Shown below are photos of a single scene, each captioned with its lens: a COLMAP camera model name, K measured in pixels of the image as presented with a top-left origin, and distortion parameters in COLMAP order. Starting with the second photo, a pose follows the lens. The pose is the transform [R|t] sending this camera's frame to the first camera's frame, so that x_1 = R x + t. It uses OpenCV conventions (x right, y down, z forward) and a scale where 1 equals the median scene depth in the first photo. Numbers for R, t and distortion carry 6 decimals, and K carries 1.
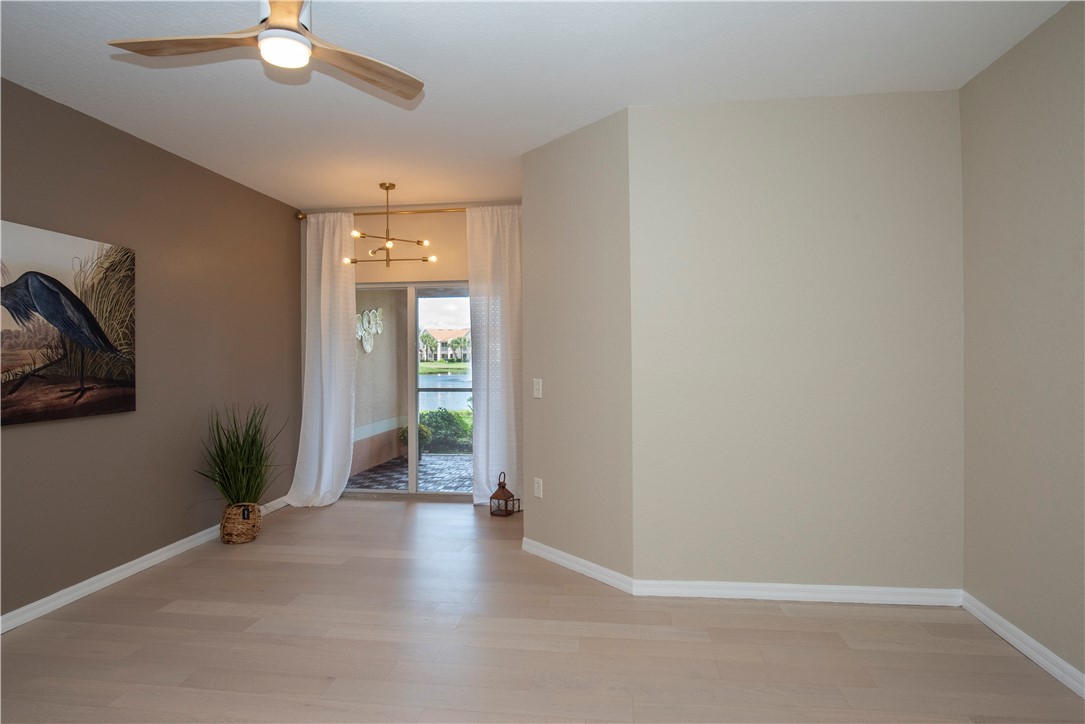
lens RADIAL K [[625.7, 0, 538.3], [0, 625.7, 359.2], [0, 0, 1]] dist [-0.037726, 0.014587]
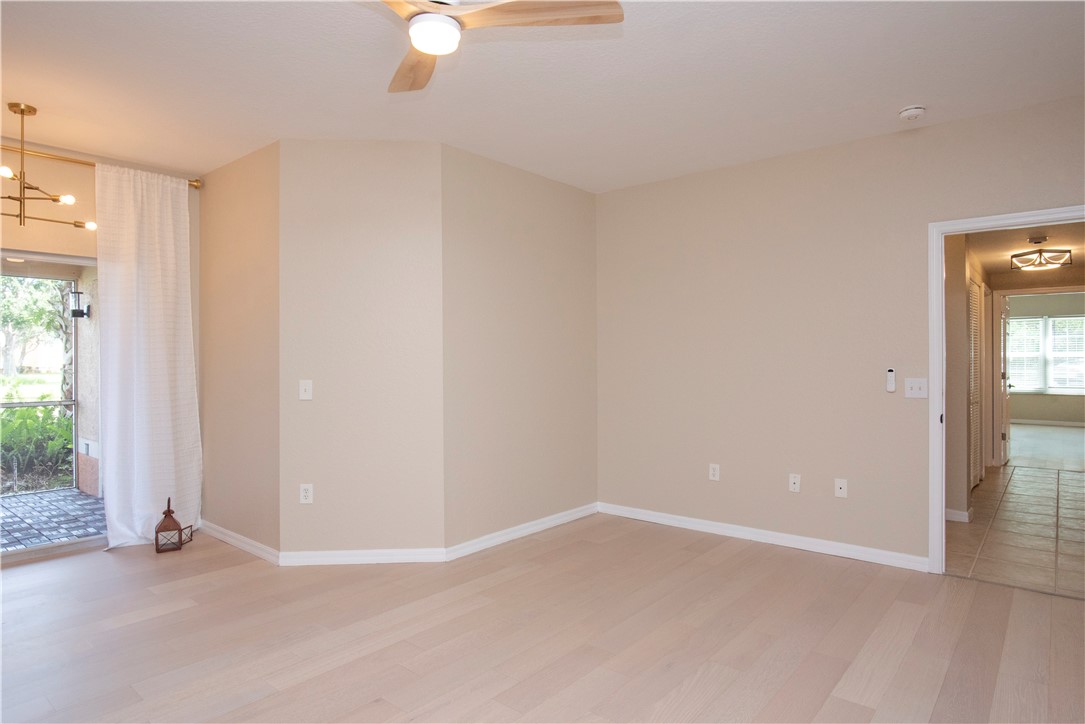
lens RADIAL K [[625.7, 0, 543.6], [0, 625.7, 361.9], [0, 0, 1]] dist [-0.037726, 0.014587]
pose [[0.536443, 0.001838, 0.843934, -0.690570], [0.004203, 0.999979, -0.004850, 0.011102], [-0.843926, 0.006149, 0.536425, 0.205212]]
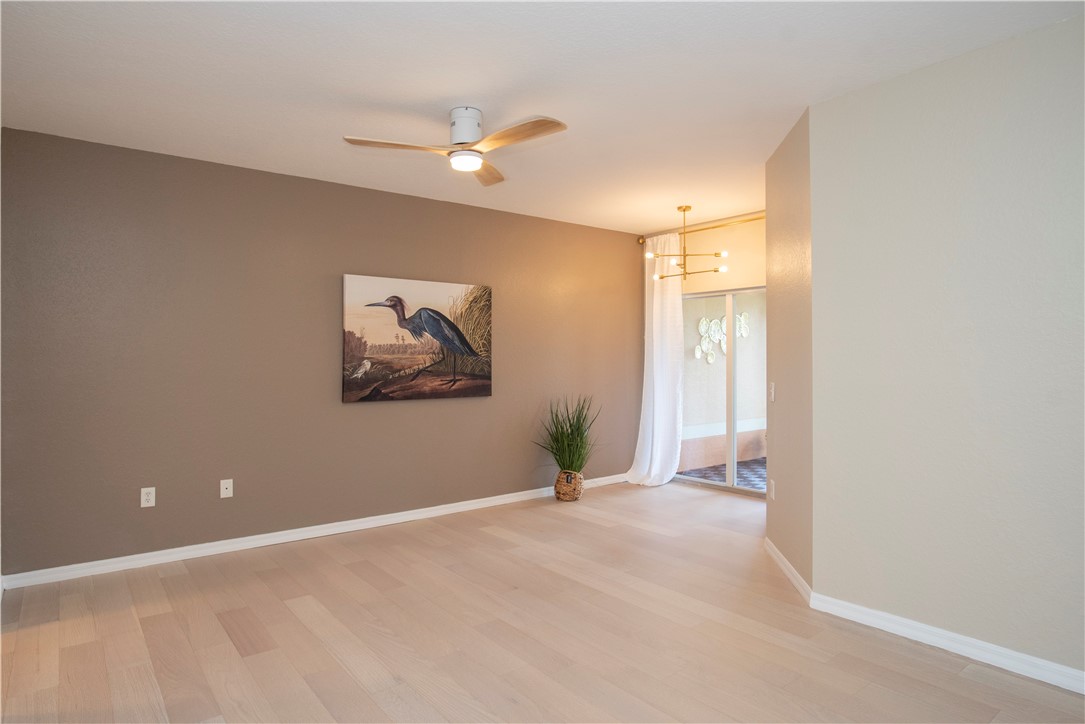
lens RADIAL K [[625.7, 0, 537.2], [0, 625.7, 360.2], [0, 0, 1]] dist [-0.037726, 0.014587]
pose [[0.716356, 0.007213, -0.697697, 0.487489], [-0.005183, 0.999974, 0.005017, -0.009956], [0.697715, 0.000022, 0.716375, 0.007136]]
